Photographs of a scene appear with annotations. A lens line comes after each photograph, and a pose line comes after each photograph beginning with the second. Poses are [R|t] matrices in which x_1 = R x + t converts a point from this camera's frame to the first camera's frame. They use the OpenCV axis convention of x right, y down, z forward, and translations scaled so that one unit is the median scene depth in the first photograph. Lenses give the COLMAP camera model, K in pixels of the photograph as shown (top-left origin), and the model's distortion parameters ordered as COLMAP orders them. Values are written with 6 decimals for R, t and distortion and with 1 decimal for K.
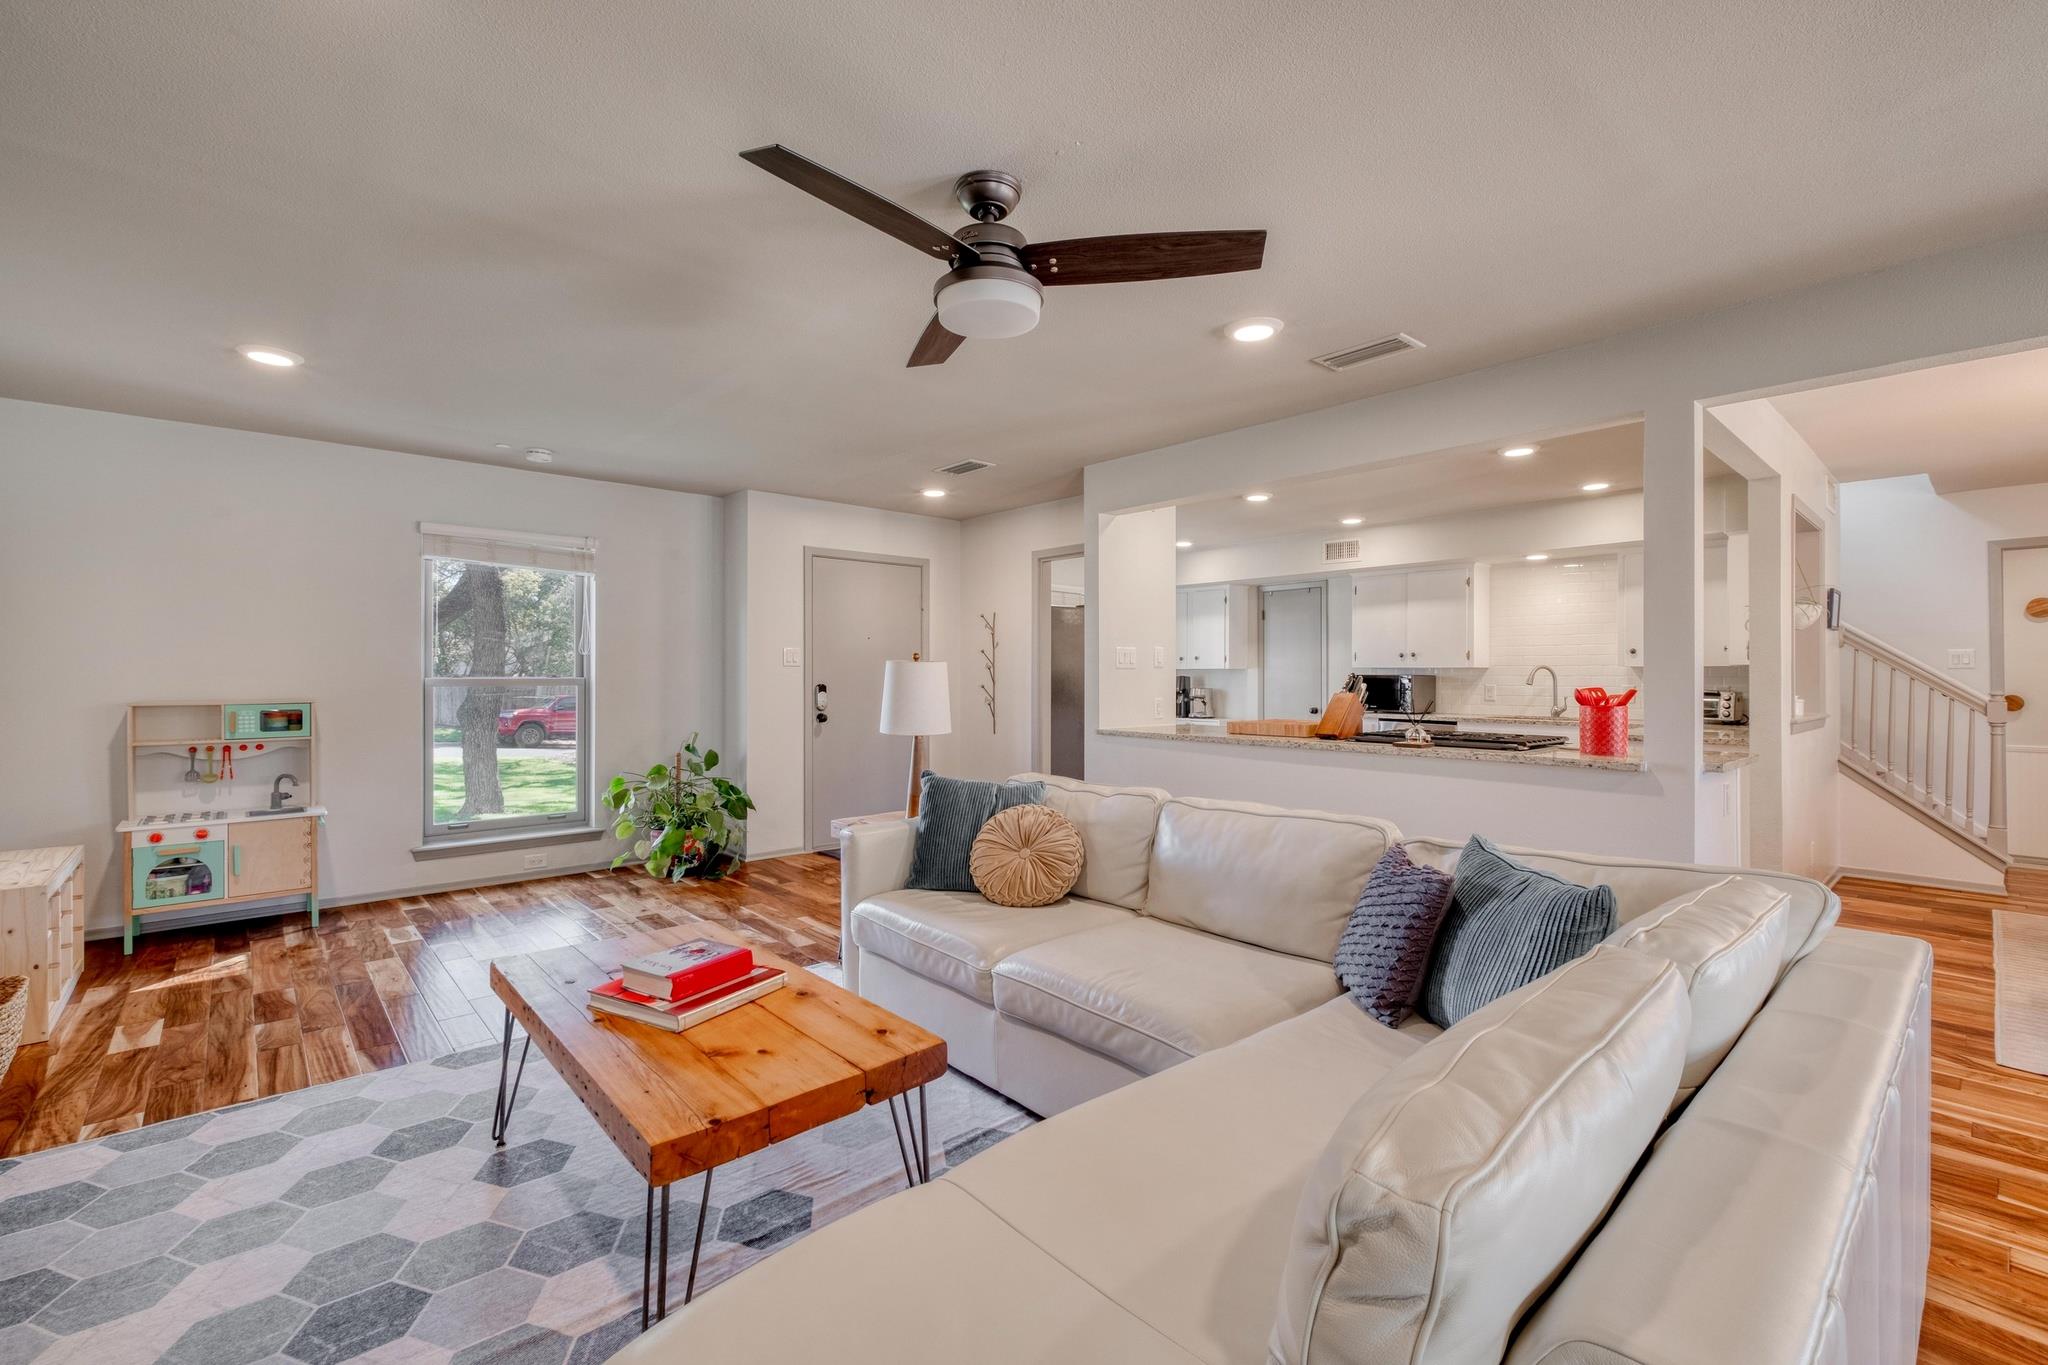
lens RADIAL K [[877.1, 0, 1029.3], [0, 877.1, 678.7], [0, 0, 1]] dist [0.001079, -0.000282]
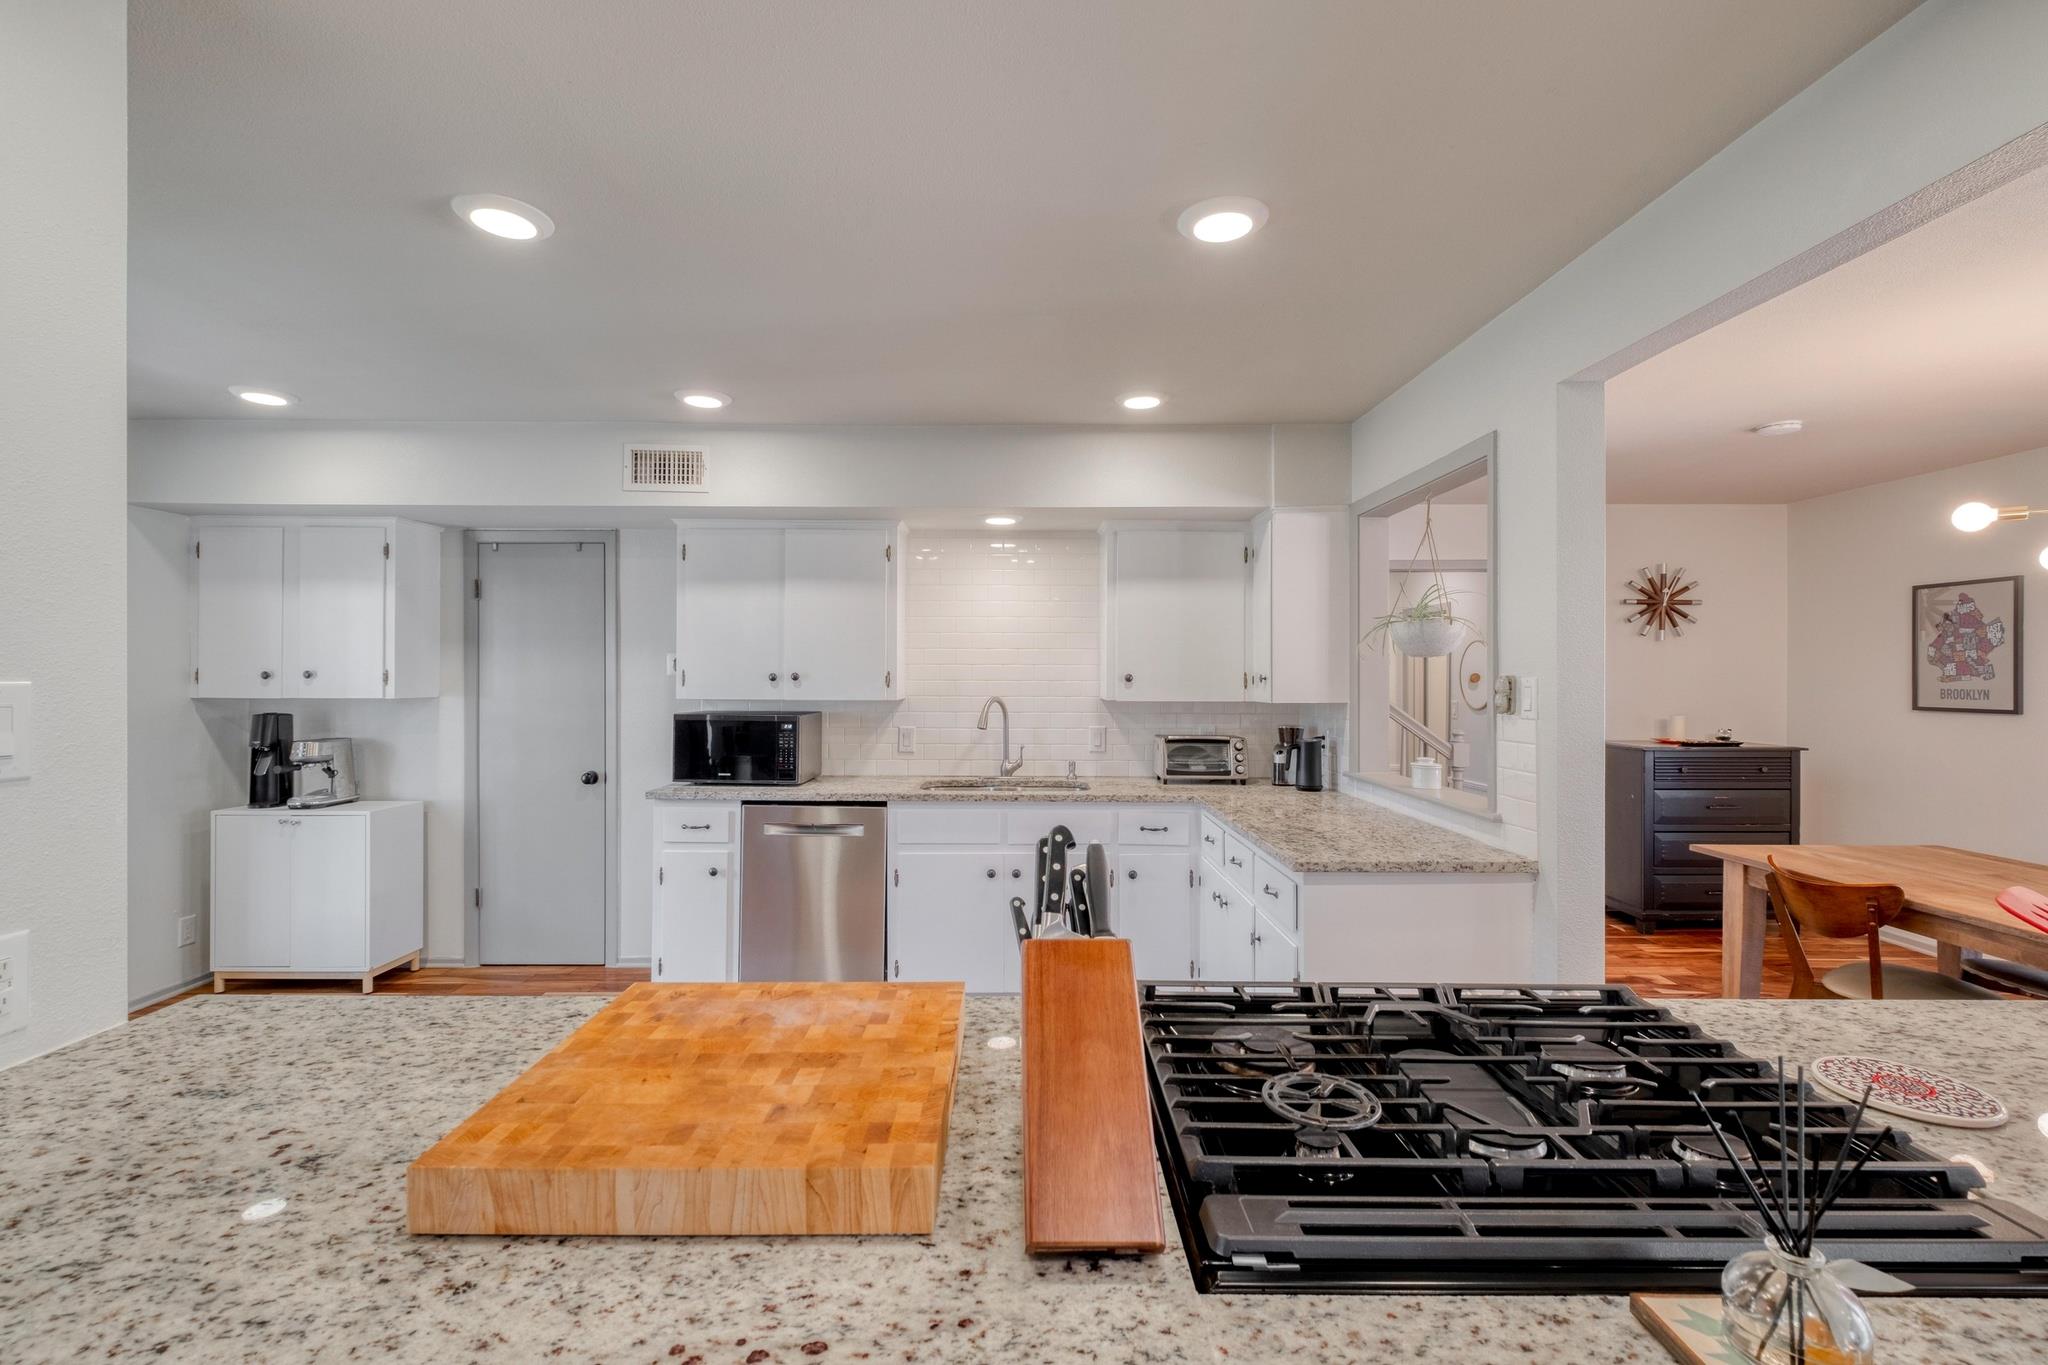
lens RADIAL K [[891.7, 0, 1011.7], [0, 891.7, 676.5], [0, 0, 1]] dist [0.003301, 0.000281]
pose [[0.668623, 0.000190, 0.743602, 0.110302], [-0.000289, 1.000000, 0.000004, -0.027326], [-0.743602, -0.000217, 0.668623, 0.516883]]
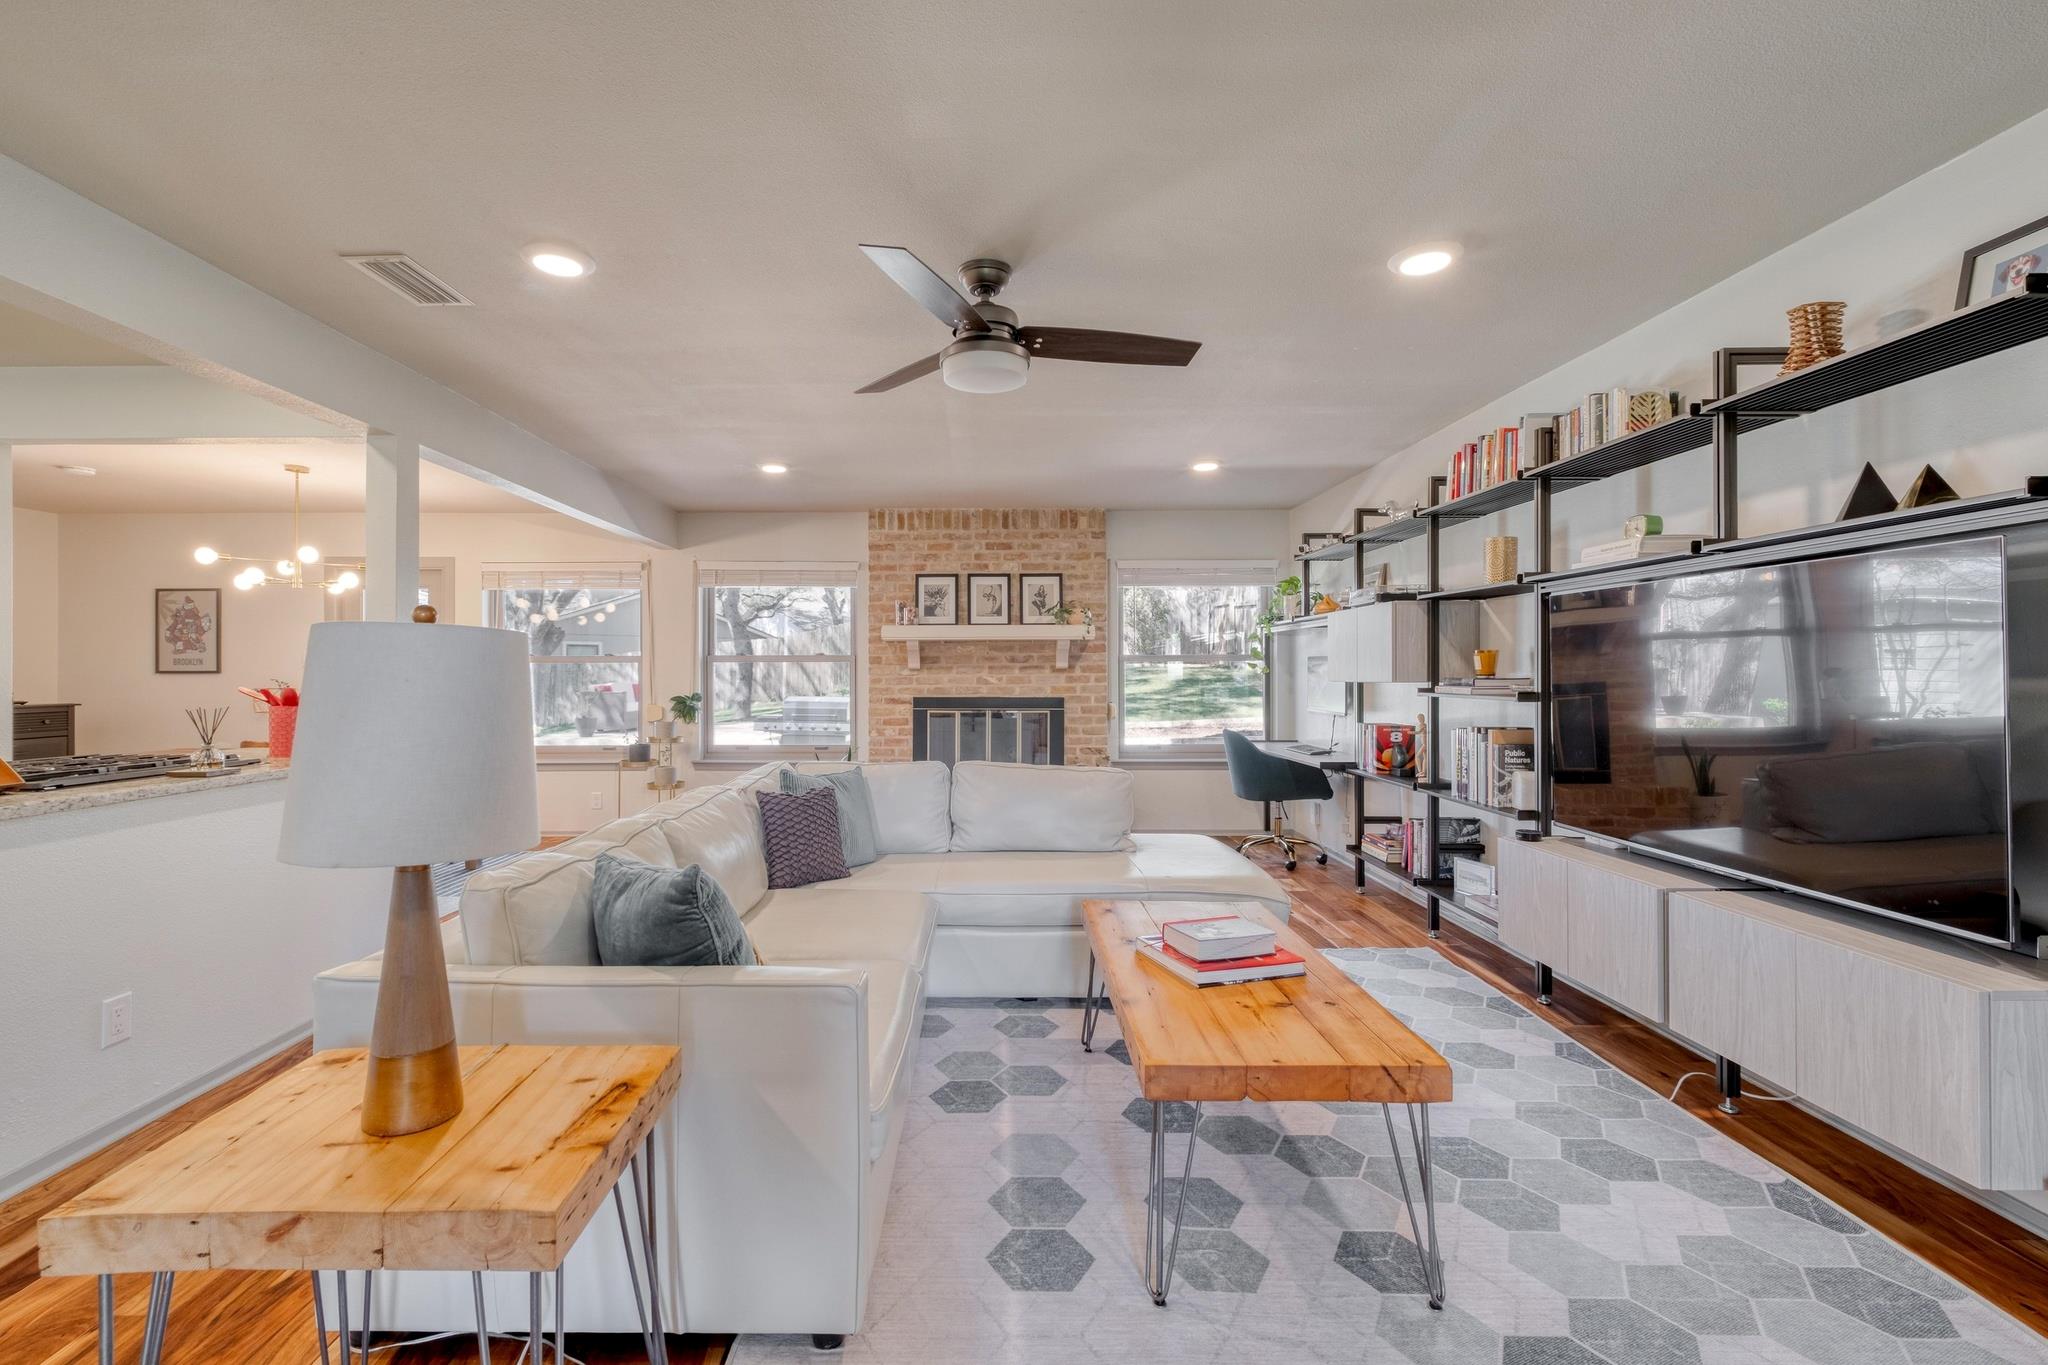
lens RADIAL K [[901.4, 0, 982.7], [0, 901.4, 671.3], [0, 0, 1]] dist [0.002082, -0.000166]
pose [[-0.736216, 0.002722, 0.676742, -0.265996], [0.002668, 0.999996, -0.001120, -0.001534], [-0.676742, 0.000981, -0.736220, 0.576826]]
